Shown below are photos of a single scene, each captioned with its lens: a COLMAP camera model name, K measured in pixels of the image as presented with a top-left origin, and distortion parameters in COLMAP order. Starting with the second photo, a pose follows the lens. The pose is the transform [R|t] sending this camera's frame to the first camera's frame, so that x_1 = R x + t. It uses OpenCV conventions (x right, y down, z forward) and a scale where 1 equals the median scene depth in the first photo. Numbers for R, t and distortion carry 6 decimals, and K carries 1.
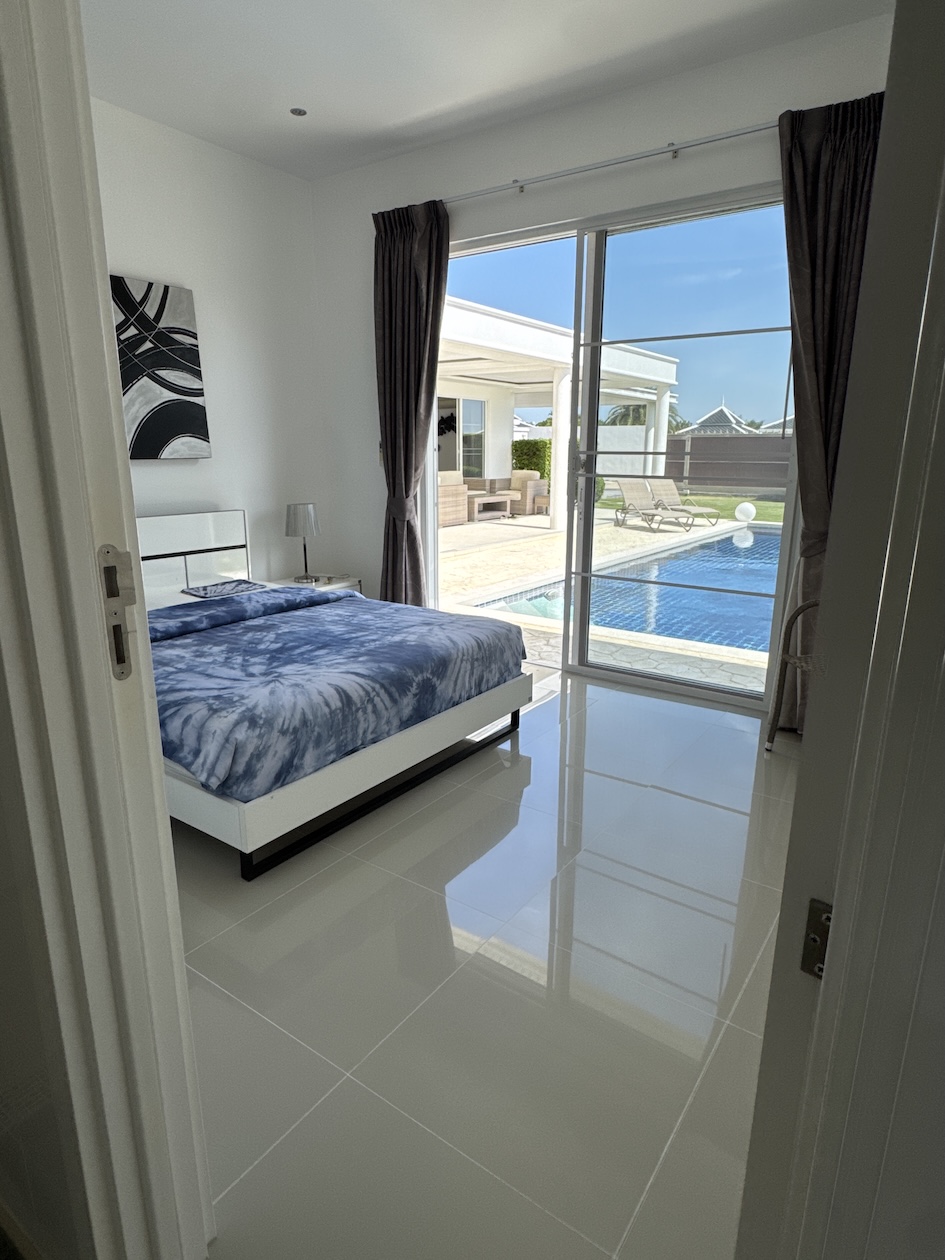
lens RADIAL K [[720.4, 0, 472.5], [0, 720.4, 630.0], [0, 0, 1]] dist [-0.000840, -0.000059]
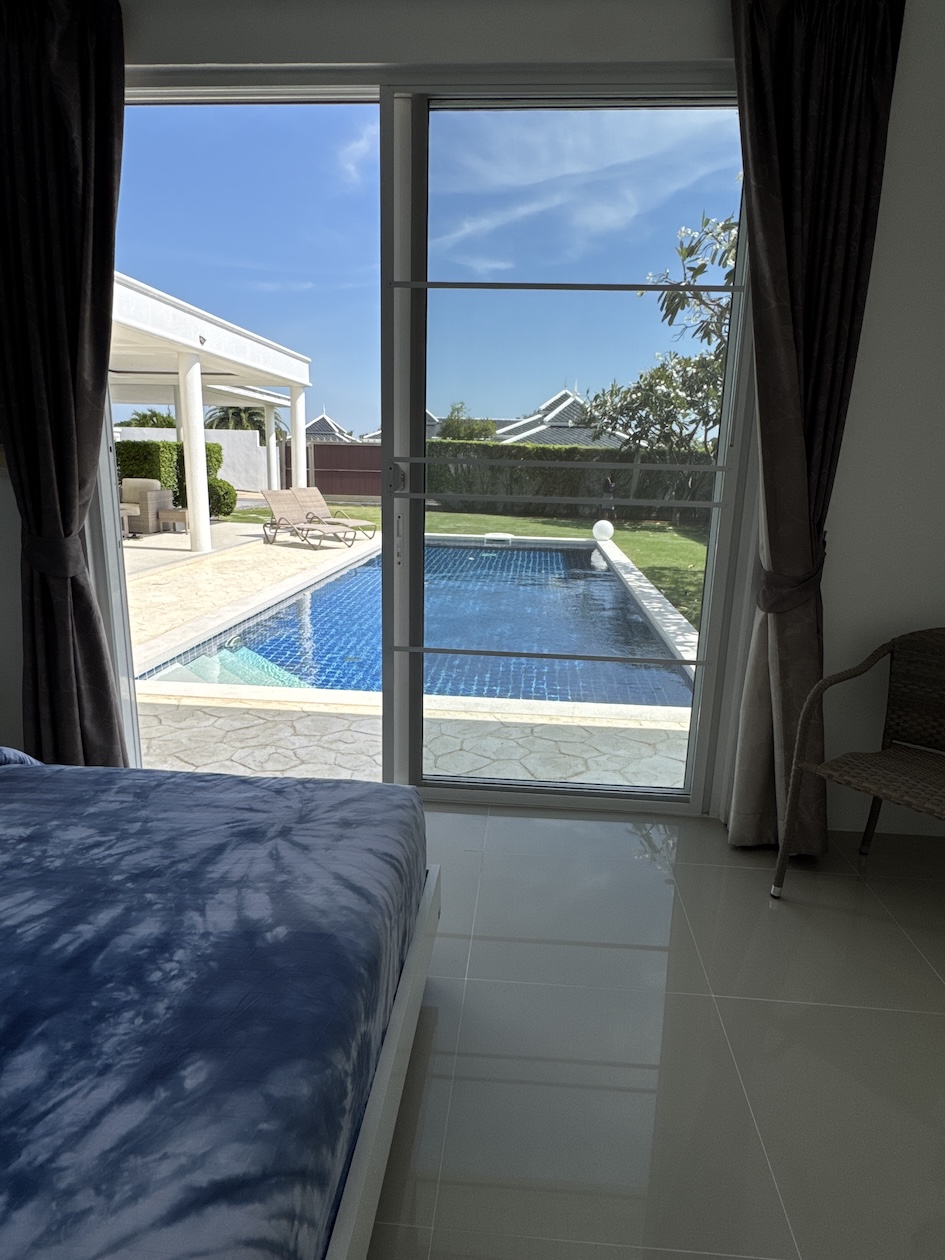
lens RADIAL K [[722.6, 0, 477.7], [0, 722.6, 633.5], [0, 0, 1]] dist [0.000151, 0.000154]
pose [[0.855848, -0.102227, 0.507024, -0.164186], [0.105060, 0.994197, 0.023111, -0.134900], [-0.506444, 0.033488, 0.861622, 0.560000]]
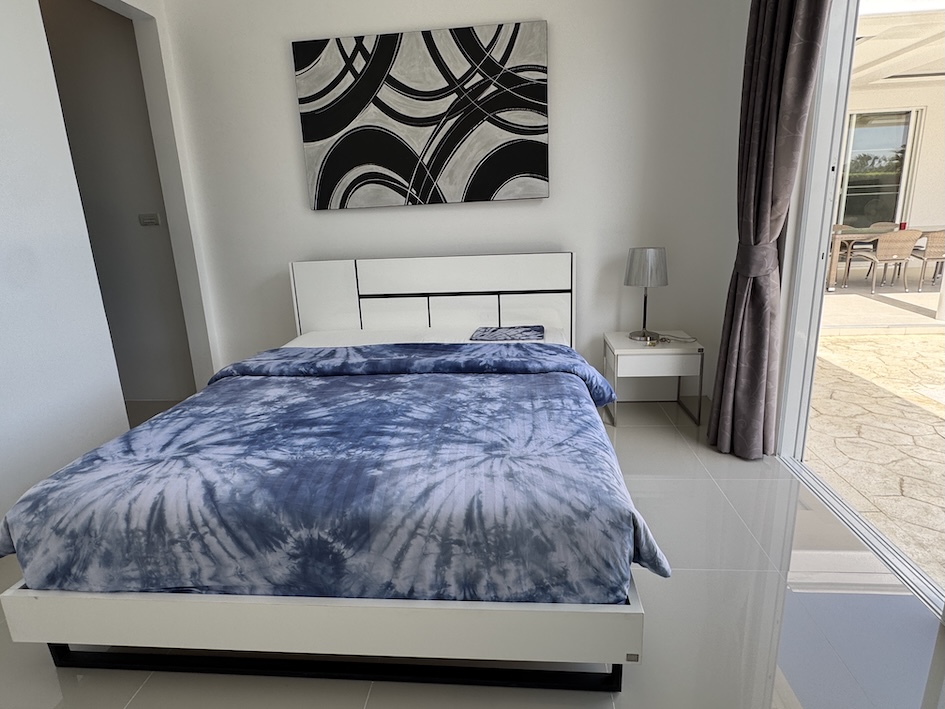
lens RADIAL K [[540.3, 0, 470.6], [0, 540.3, 351.0], [0, 0, 1]] dist [-0.000840, -0.000059]
pose [[0.509154, 0.194048, -0.838515, 0.324600], [-0.167914, 0.977927, 0.124352, -0.153581], [0.844137, 0.077484, 0.530498, 0.757349]]
